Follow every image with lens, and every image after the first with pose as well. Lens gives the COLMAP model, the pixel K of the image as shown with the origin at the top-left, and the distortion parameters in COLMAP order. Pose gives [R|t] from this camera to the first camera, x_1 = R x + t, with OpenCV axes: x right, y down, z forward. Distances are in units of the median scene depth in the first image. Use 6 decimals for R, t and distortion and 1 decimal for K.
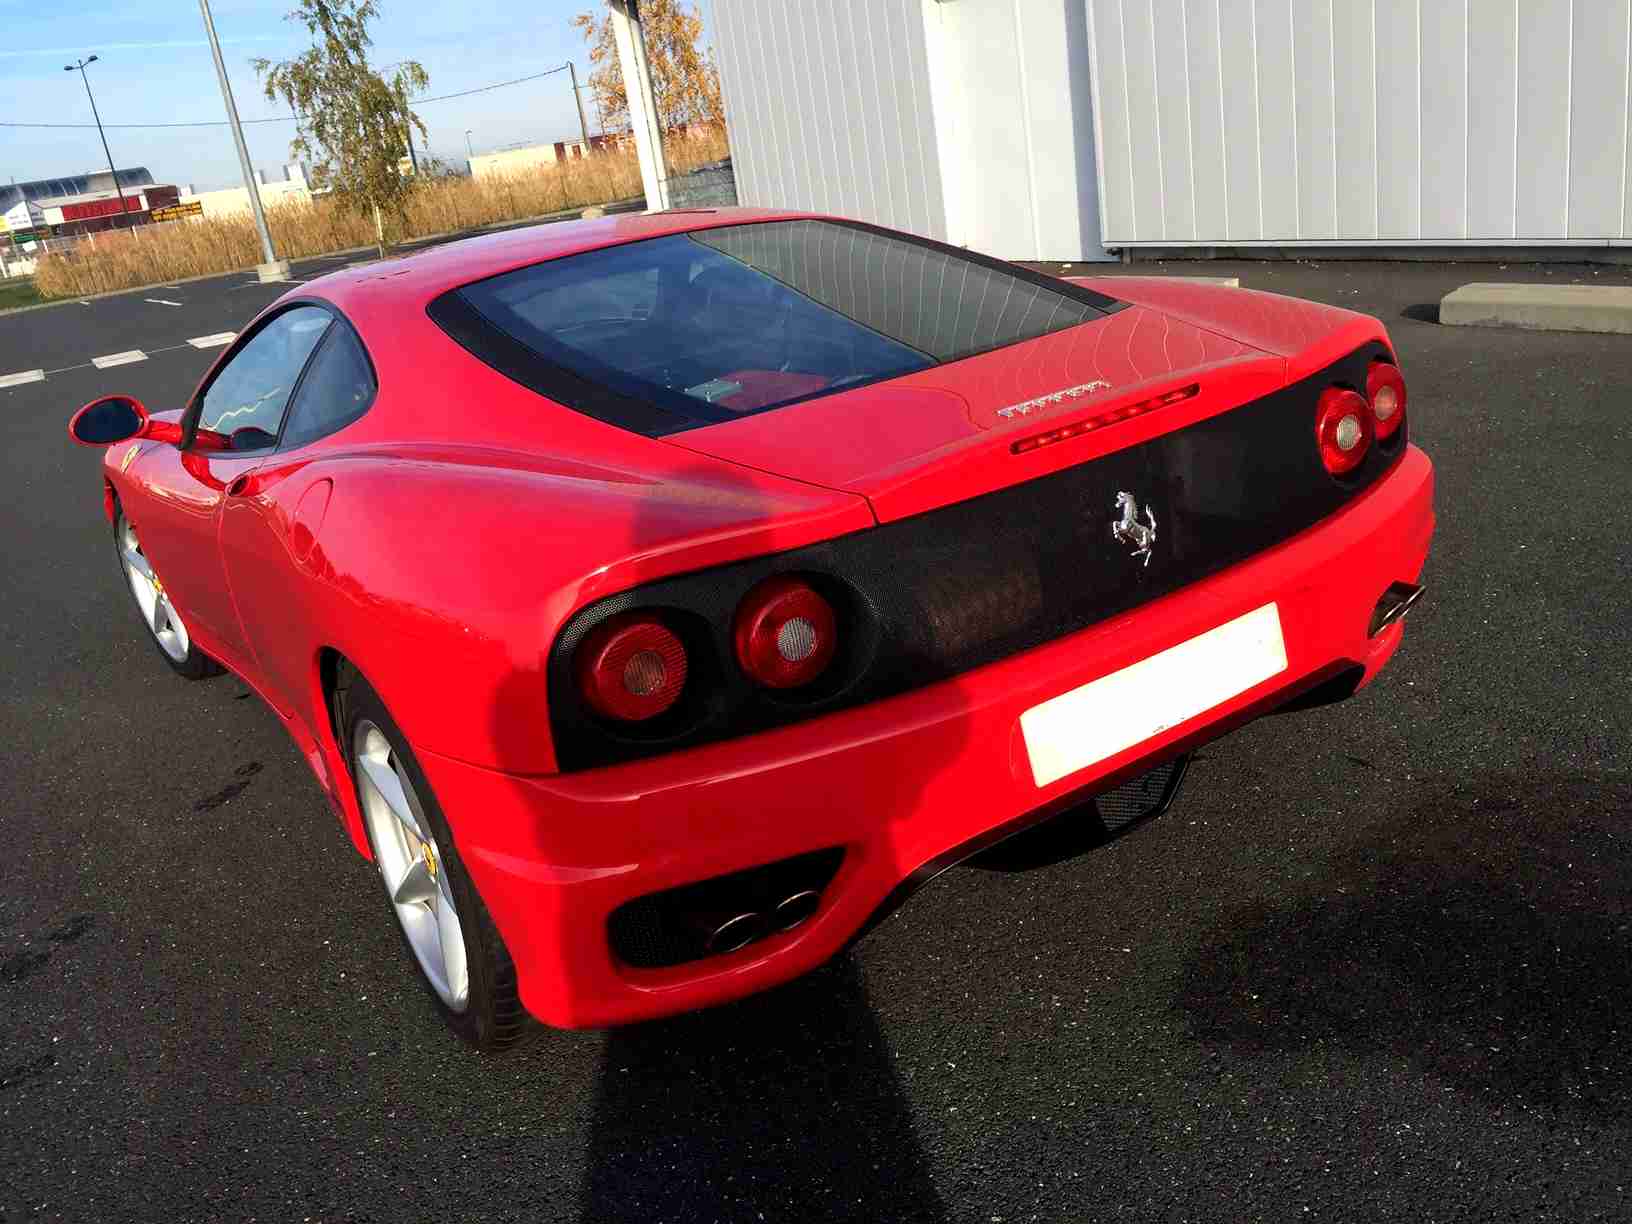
lens RADIAL K [[1390.8, 0, 816.0], [0, 1390.8, 612.0], [0, 0, 1]] dist [0.092349, -0.112197]
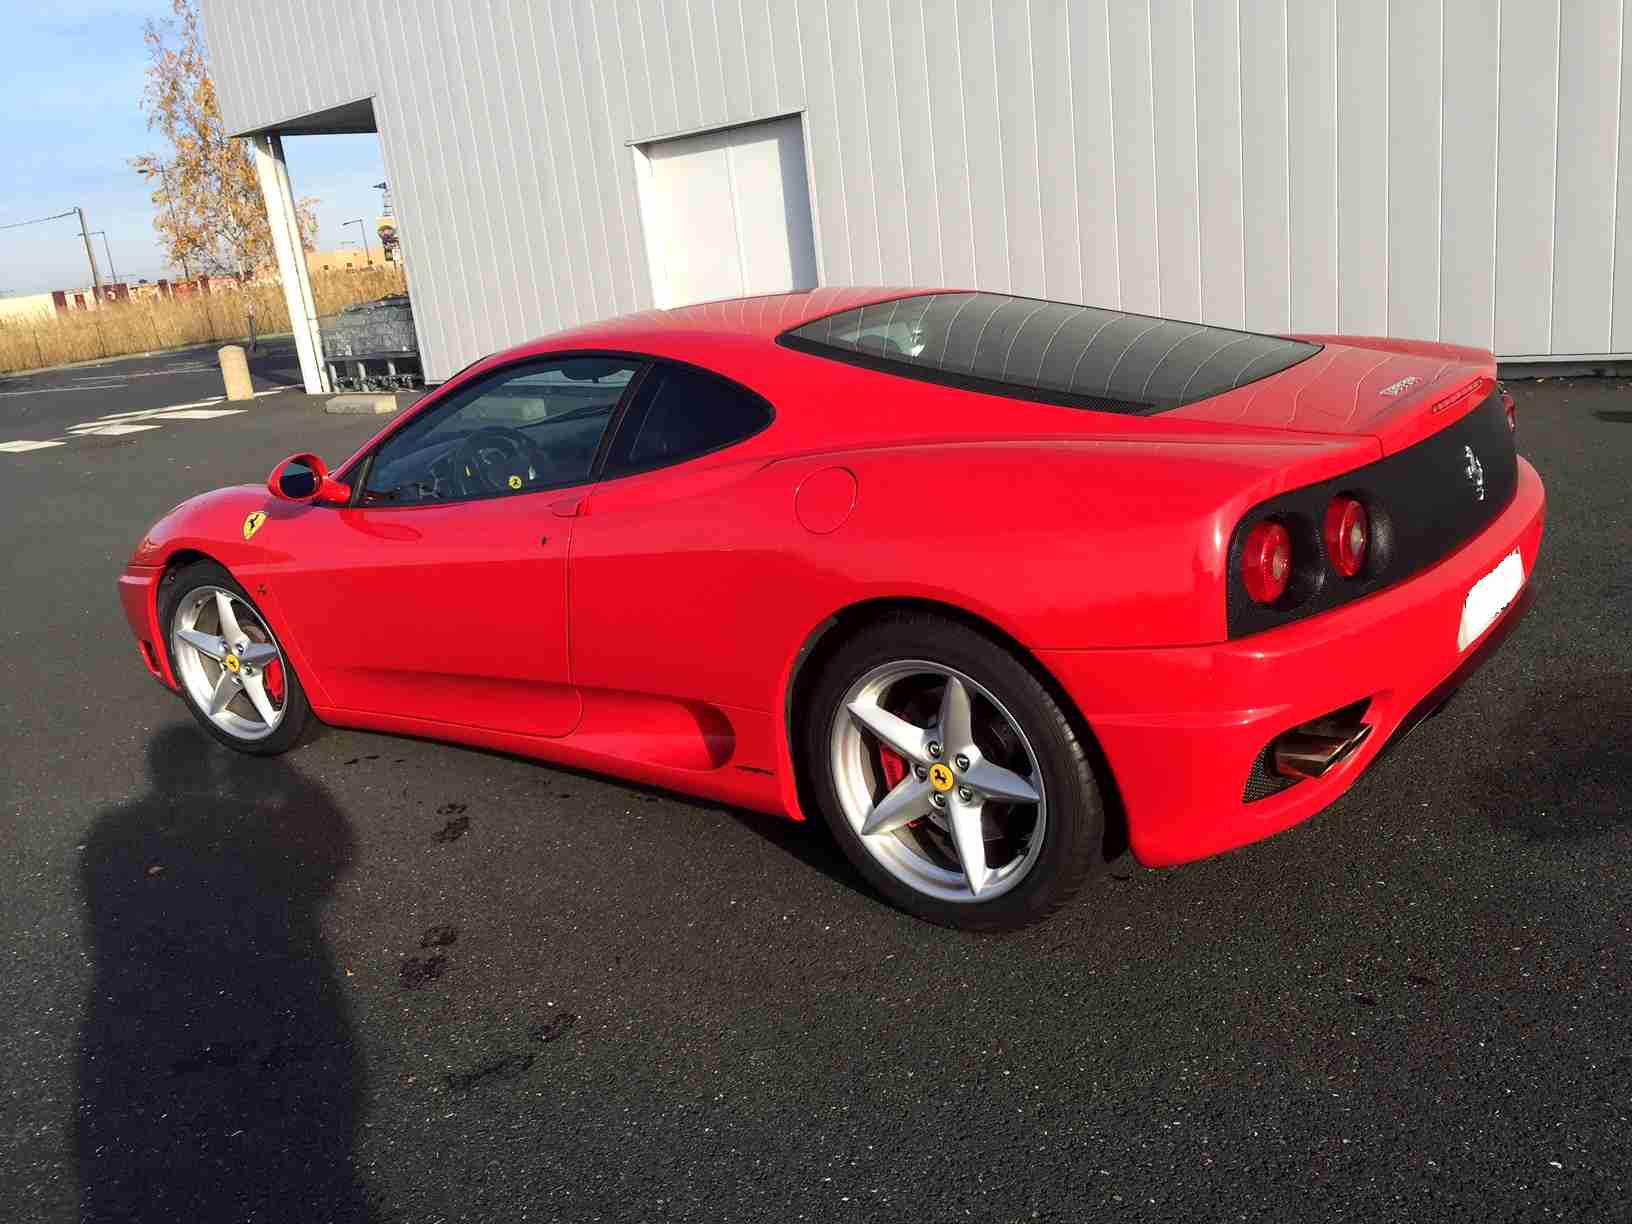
lens RADIAL K [[1390.8, 0, 816.0], [0, 1390.8, 612.0], [0, 0, 1]] dist [0.092349, -0.112197]
pose [[0.946690, -0.047880, 0.318568, -0.103956], [0.082350, 0.992005, -0.095624, 0.019576], [-0.311442, 0.116761, 0.943064, -0.014694]]
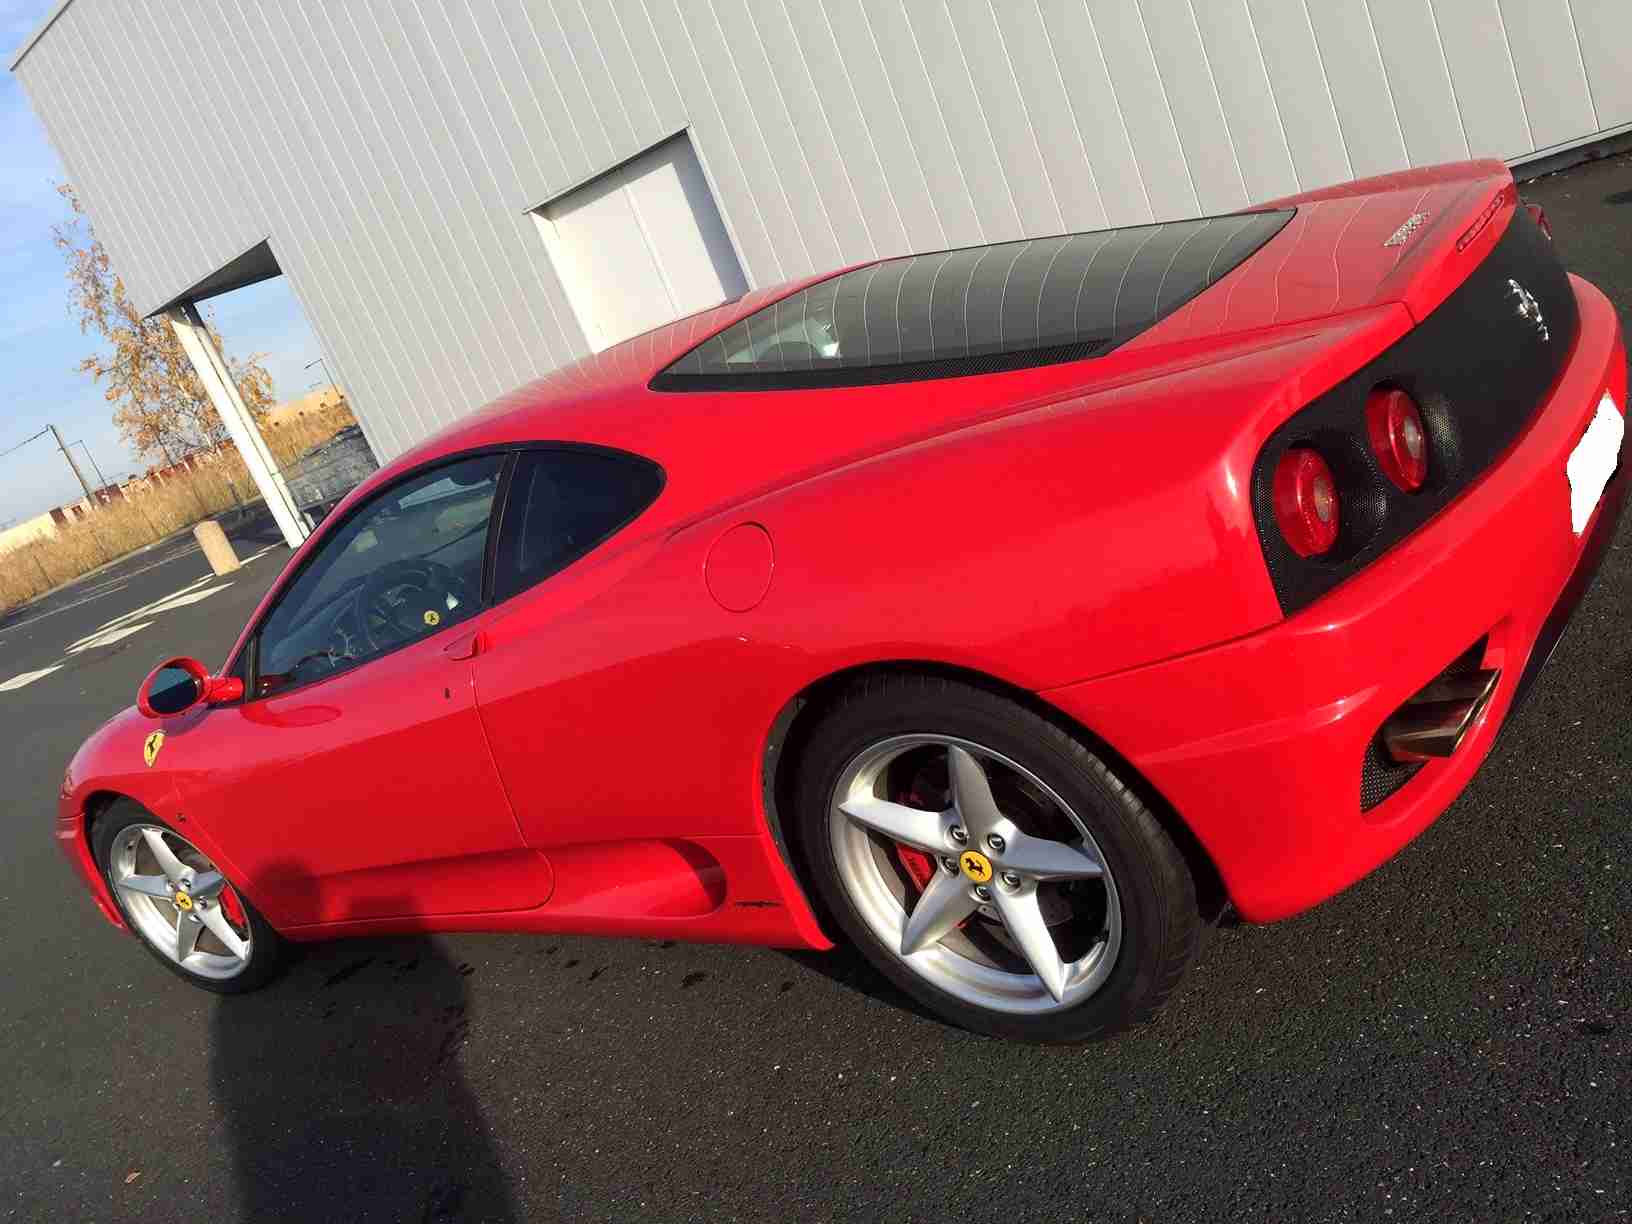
lens RADIAL K [[1390.8, 0, 816.0], [0, 1390.8, 612.0], [0, 0, 1]] dist [0.092349, -0.112197]
pose [[0.909189, -0.300937, 0.287771, -0.082052], [0.342575, 0.933474, -0.106154, 0.010876], [-0.236681, 0.195097, 0.951798, 0.013635]]
